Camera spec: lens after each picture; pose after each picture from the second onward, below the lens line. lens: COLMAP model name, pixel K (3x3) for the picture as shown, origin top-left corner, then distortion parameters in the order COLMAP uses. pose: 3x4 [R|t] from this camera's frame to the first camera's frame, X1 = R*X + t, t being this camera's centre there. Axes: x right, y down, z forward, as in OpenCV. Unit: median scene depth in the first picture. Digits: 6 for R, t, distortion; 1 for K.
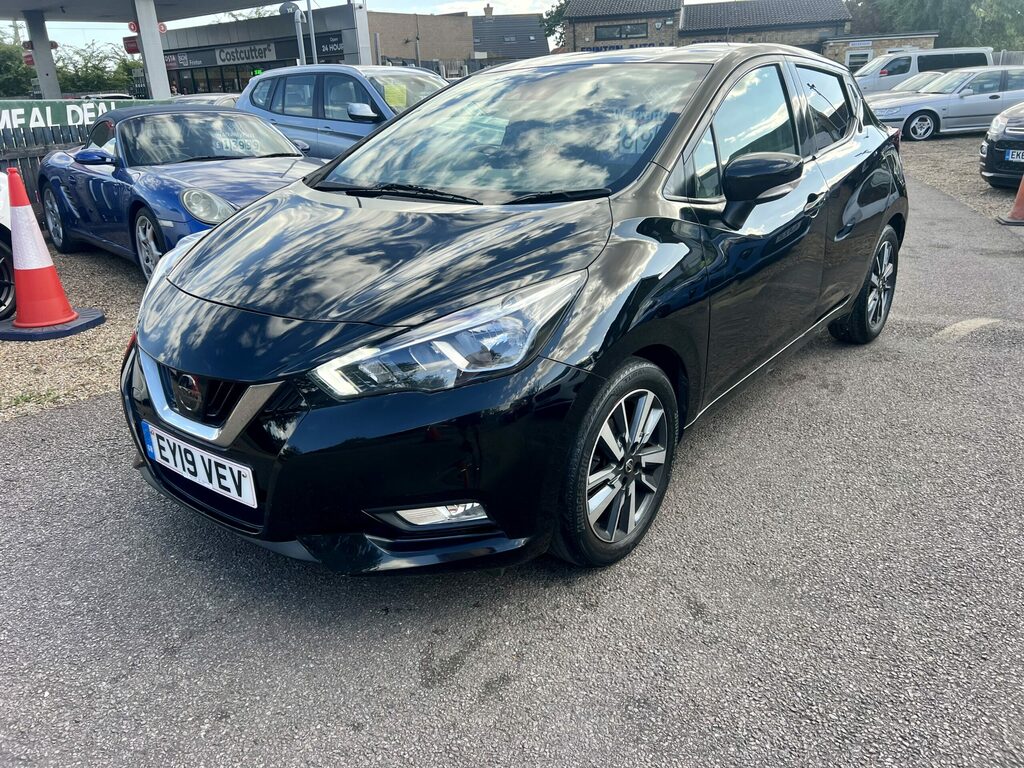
lens RADIAL K [[797.6, 0, 512.0], [0, 797.6, 384.0], [0, 0, 1]] dist [0.054236, -0.066341]
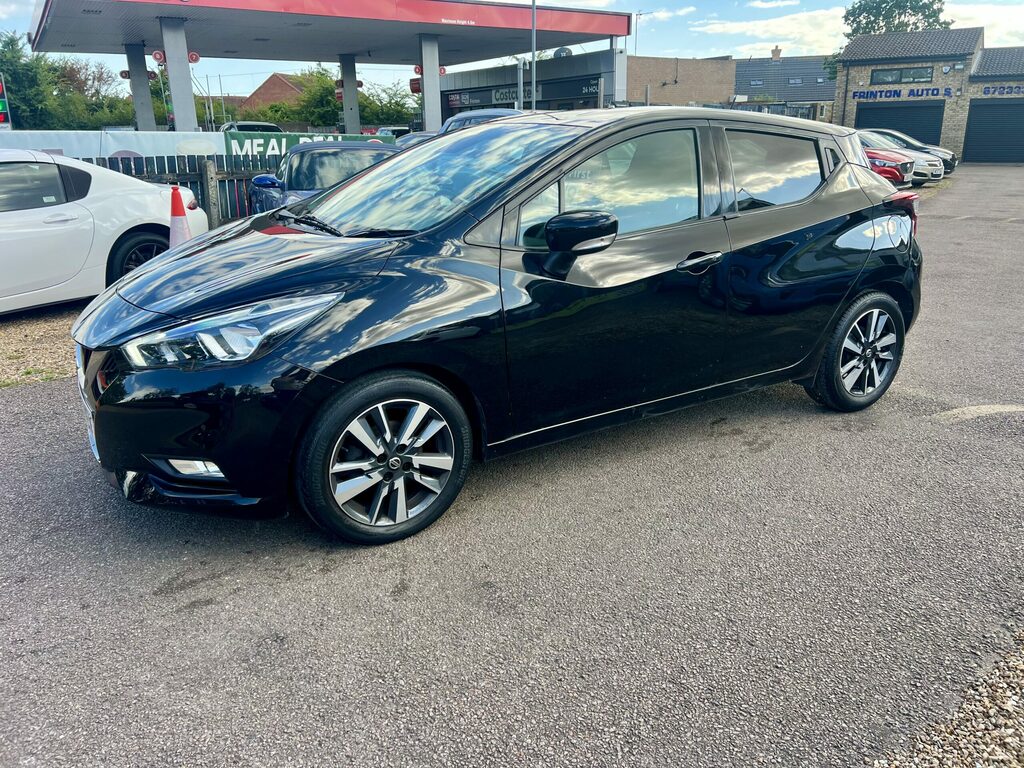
lens RADIAL K [[797.6, 0, 512.0], [0, 797.6, 384.0], [0, 0, 1]] dist [0.054236, -0.066341]
pose [[0.942068, 0.128475, -0.309842, 0.173490], [-0.141568, 0.989726, -0.020047, -0.003687], [0.304083, 0.062749, 0.950577, -0.019116]]
